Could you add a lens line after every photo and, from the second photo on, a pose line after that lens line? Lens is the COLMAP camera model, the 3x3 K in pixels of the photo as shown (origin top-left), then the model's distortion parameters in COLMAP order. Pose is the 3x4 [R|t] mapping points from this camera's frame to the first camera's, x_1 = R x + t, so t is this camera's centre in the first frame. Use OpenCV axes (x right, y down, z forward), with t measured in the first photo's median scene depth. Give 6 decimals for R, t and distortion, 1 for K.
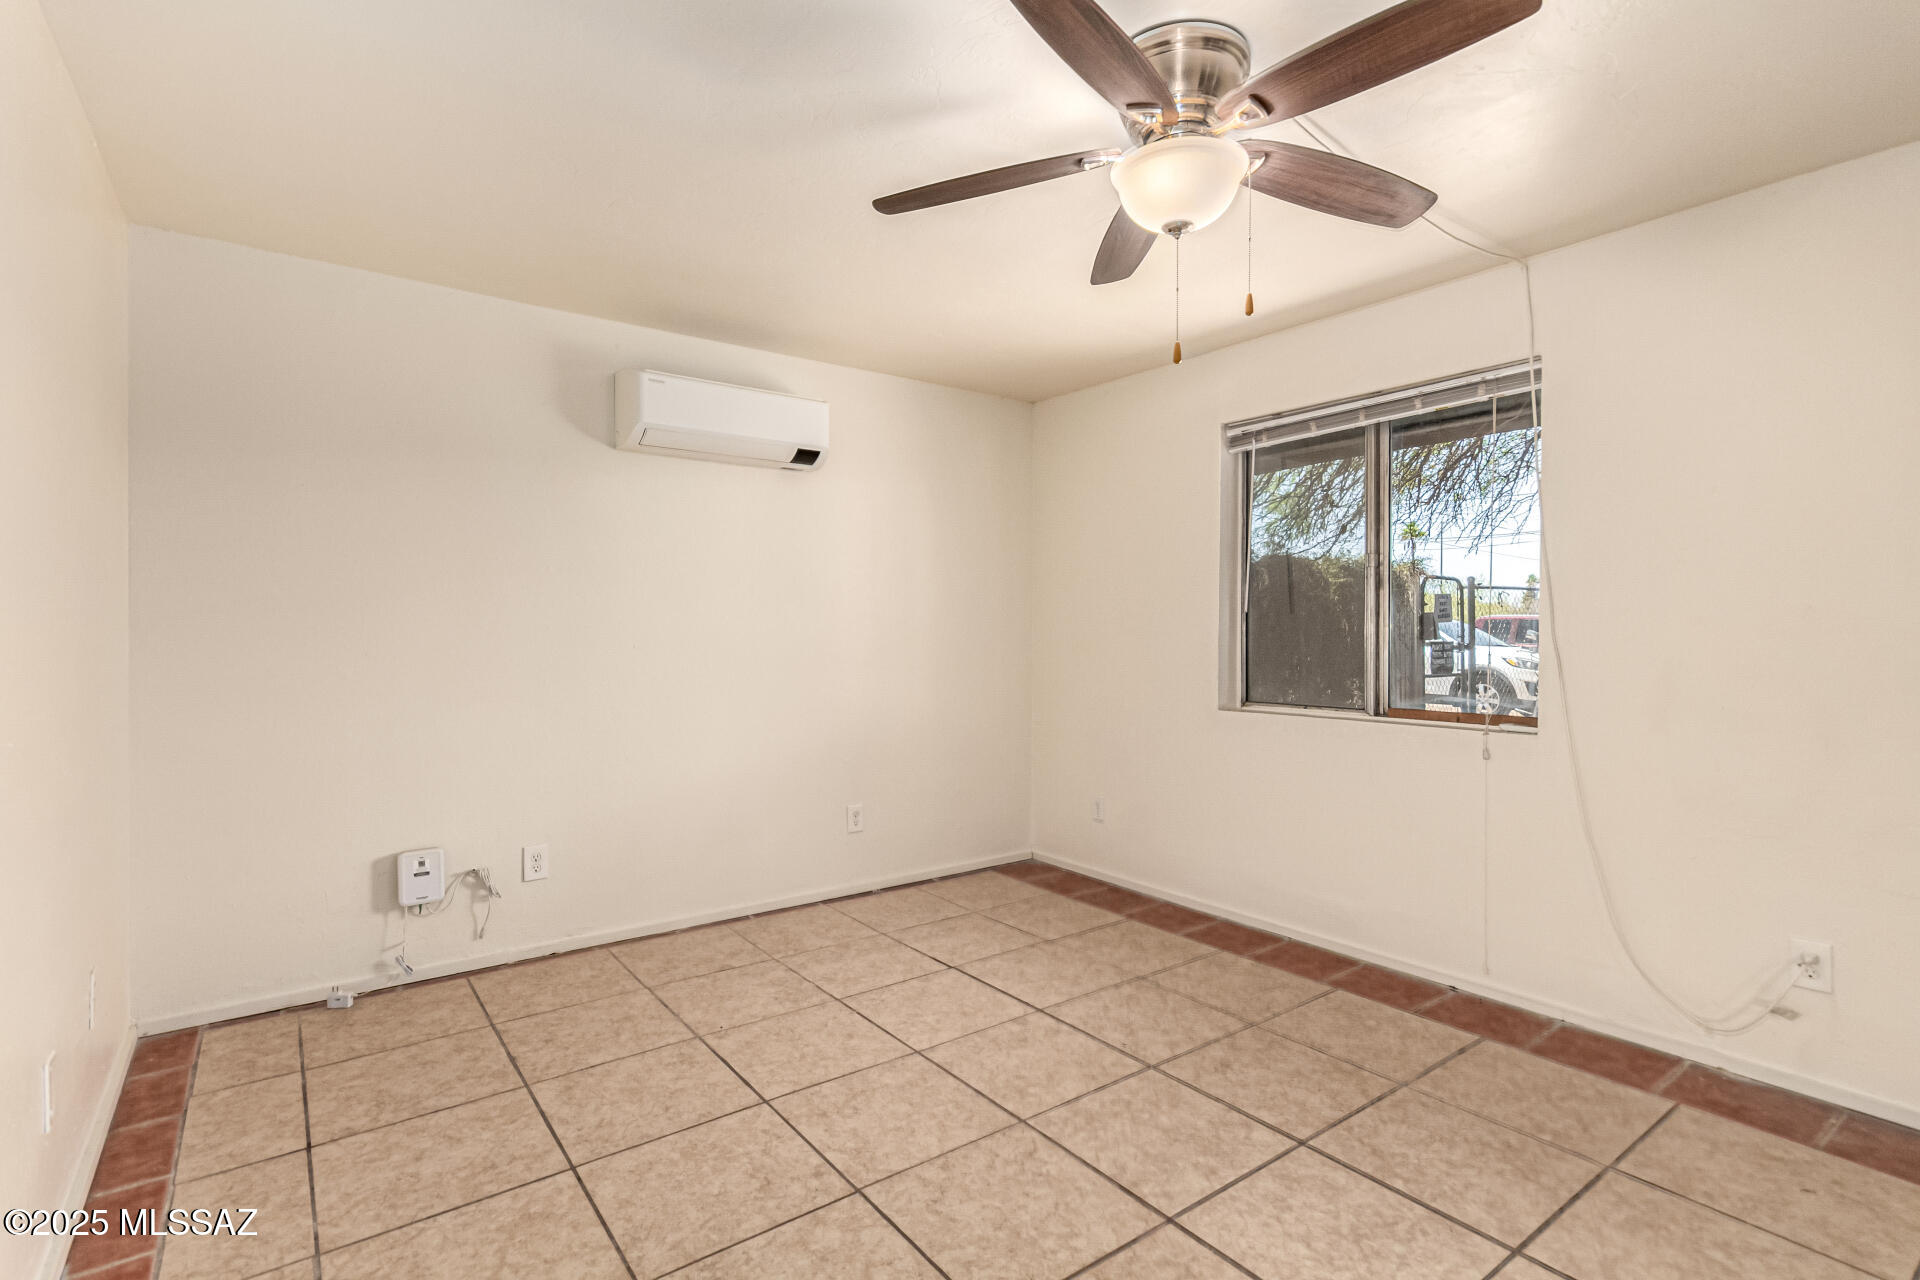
lens RADIAL K [[895.0, 0, 974.2], [0, 895.0, 649.0], [0, 0, 1]] dist [0.014612, -0.002589]
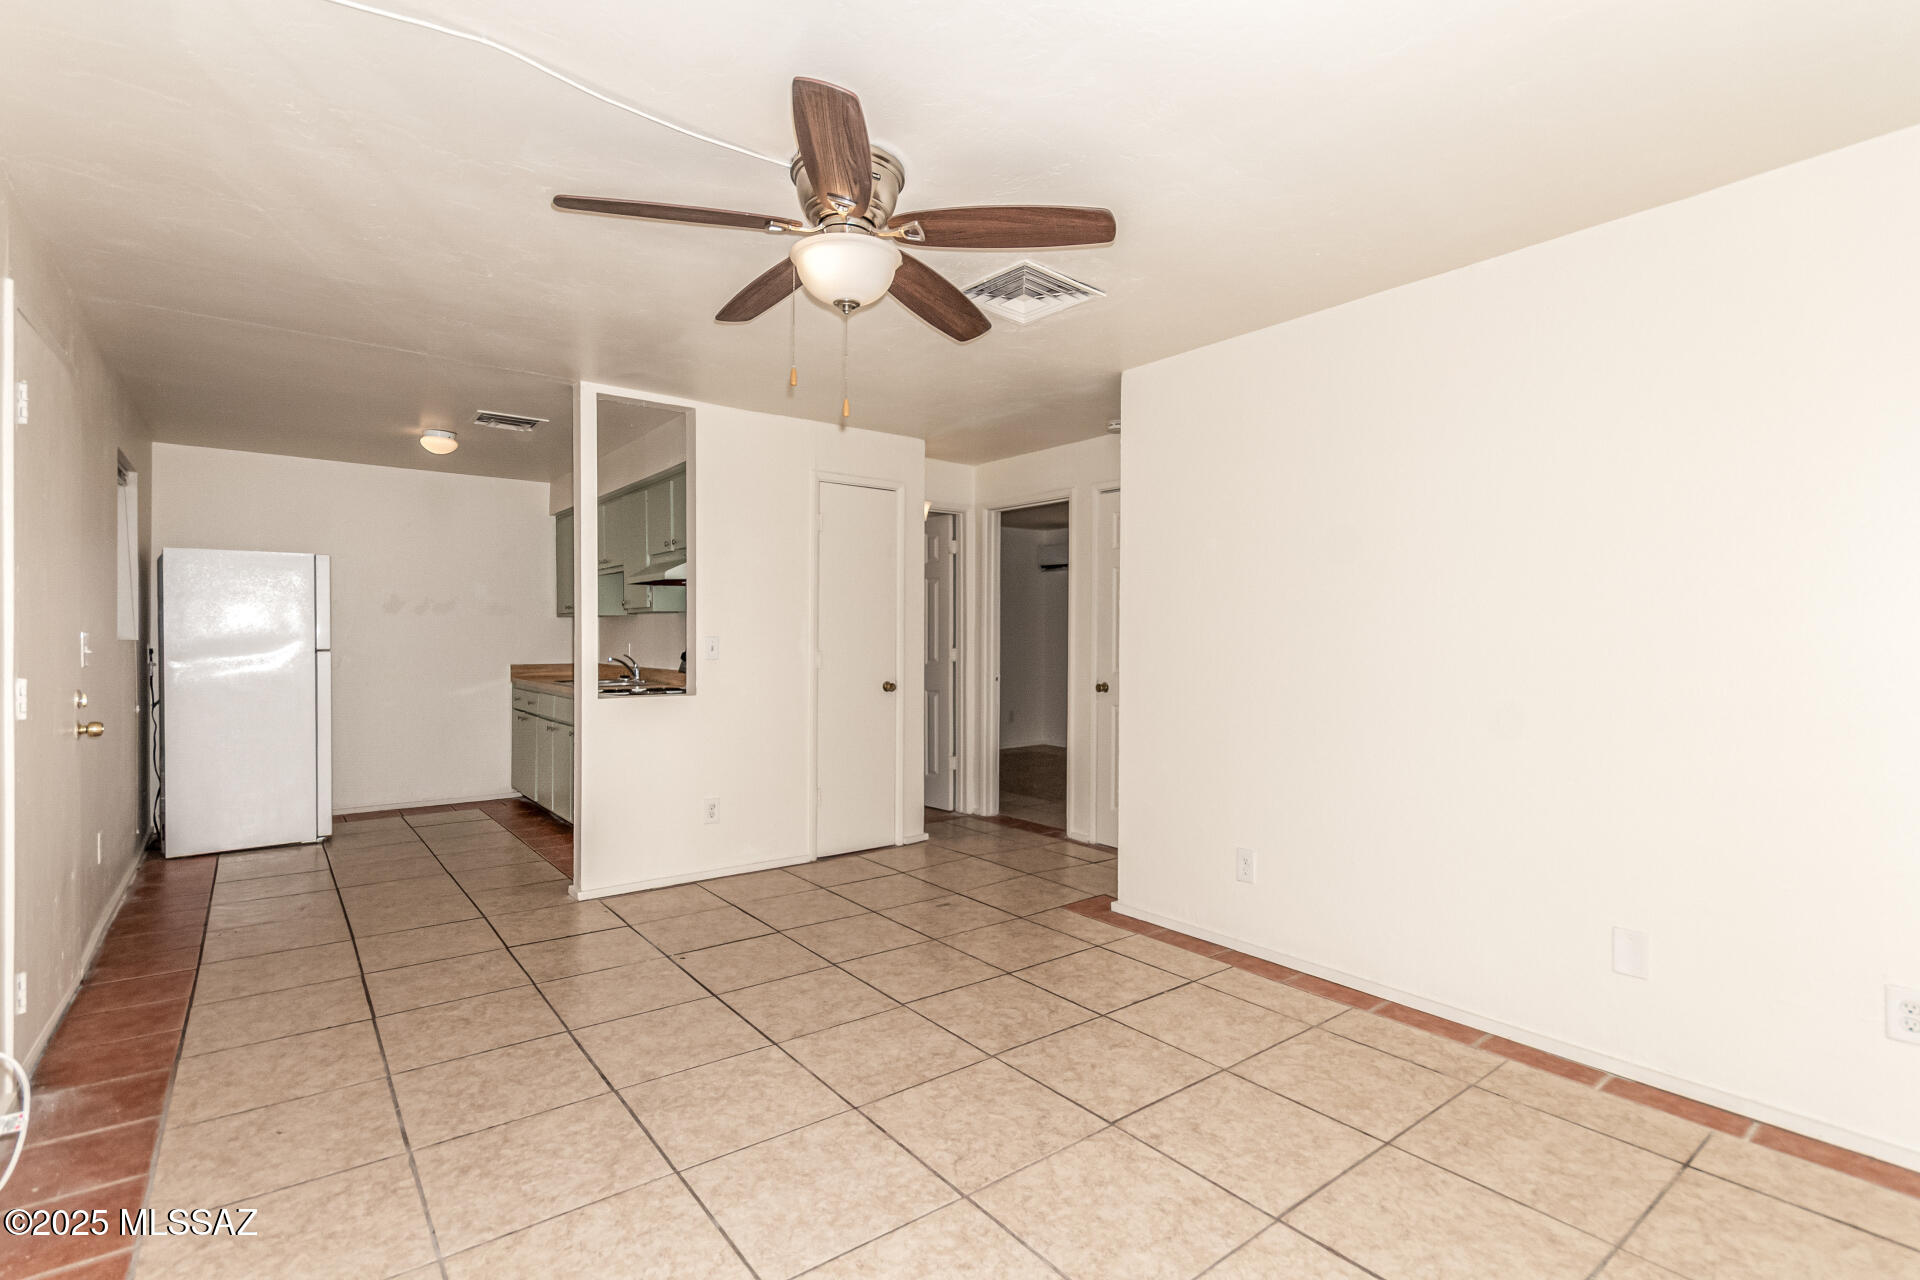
lens RADIAL K [[895.0, 0, 972.9], [0, 895.0, 652.1], [0, 0, 1]] dist [0.014612, -0.002589]
pose [[-0.999876, -0.001831, -0.015627, 0.050449], [-0.002296, 0.999554, 0.029788, -0.030229], [0.015566, 0.029820, -0.999434, 1.539061]]
